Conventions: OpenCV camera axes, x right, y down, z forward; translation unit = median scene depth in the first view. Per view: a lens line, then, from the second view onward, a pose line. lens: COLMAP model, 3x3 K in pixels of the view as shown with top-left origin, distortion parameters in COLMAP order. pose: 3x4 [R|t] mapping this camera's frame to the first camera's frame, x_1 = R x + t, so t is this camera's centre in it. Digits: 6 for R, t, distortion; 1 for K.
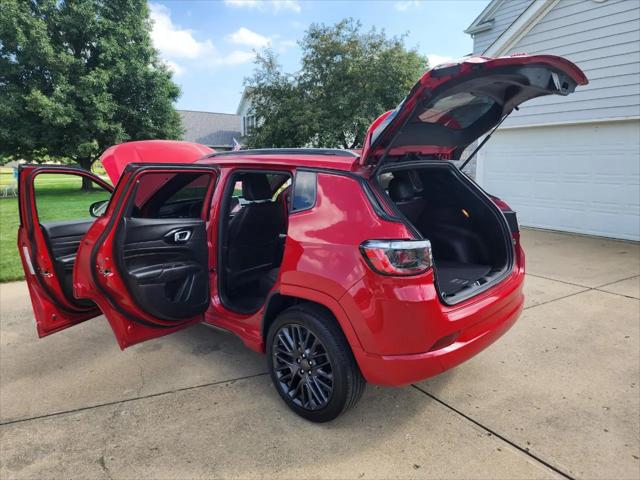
lens RADIAL K [[448.7, 0, 320.0], [0, 448.7, 240.0], [0, 0, 1]] dist [0.088027, -0.087884]
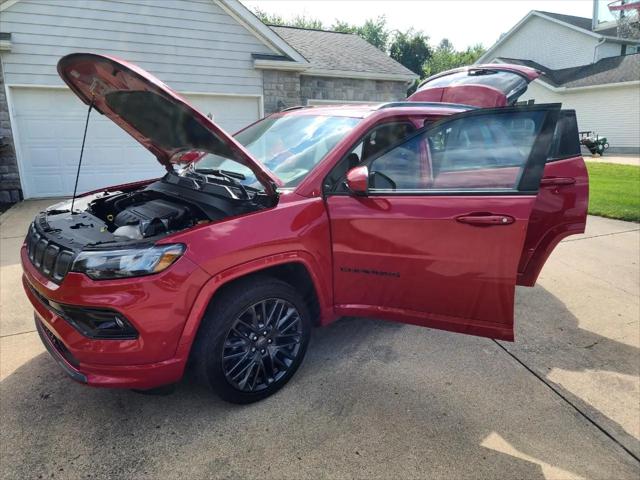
lens RADIAL K [[448.7, 0, 320.0], [0, 448.7, 240.0], [0, 0, 1]] dist [0.088027, -0.087884]
pose [[0.061525, -0.227832, 0.971755, -1.514848], [0.175017, 0.960977, 0.214225, -0.189335], [-0.982641, 0.156893, 0.098999, 1.392703]]
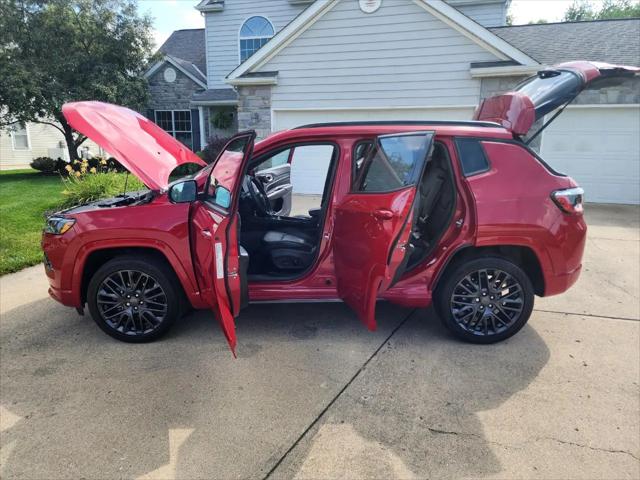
lens RADIAL K [[448.7, 0, 320.0], [0, 448.7, 240.0], [0, 0, 1]] dist [0.088027, -0.087884]
pose [[0.734940, -0.140691, 0.663377, -1.129094], [0.110191, 0.990017, 0.087887, -0.042878], [-0.669119, 0.008507, 0.743106, 0.377815]]
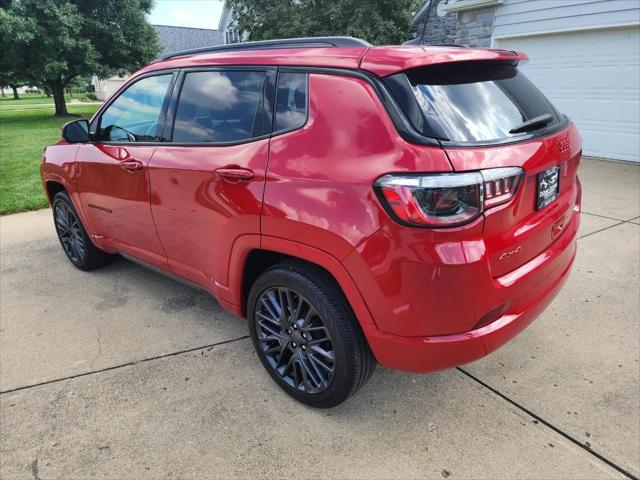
lens RADIAL K [[448.7, 0, 320.0], [0, 448.7, 240.0], [0, 0, 1]] dist [0.088027, -0.087884]
pose [[0.999747, -0.015513, 0.016298, -0.004159], [0.012741, 0.987319, 0.158238, -0.008454], [-0.018546, -0.157990, 0.987267, 0.259680]]
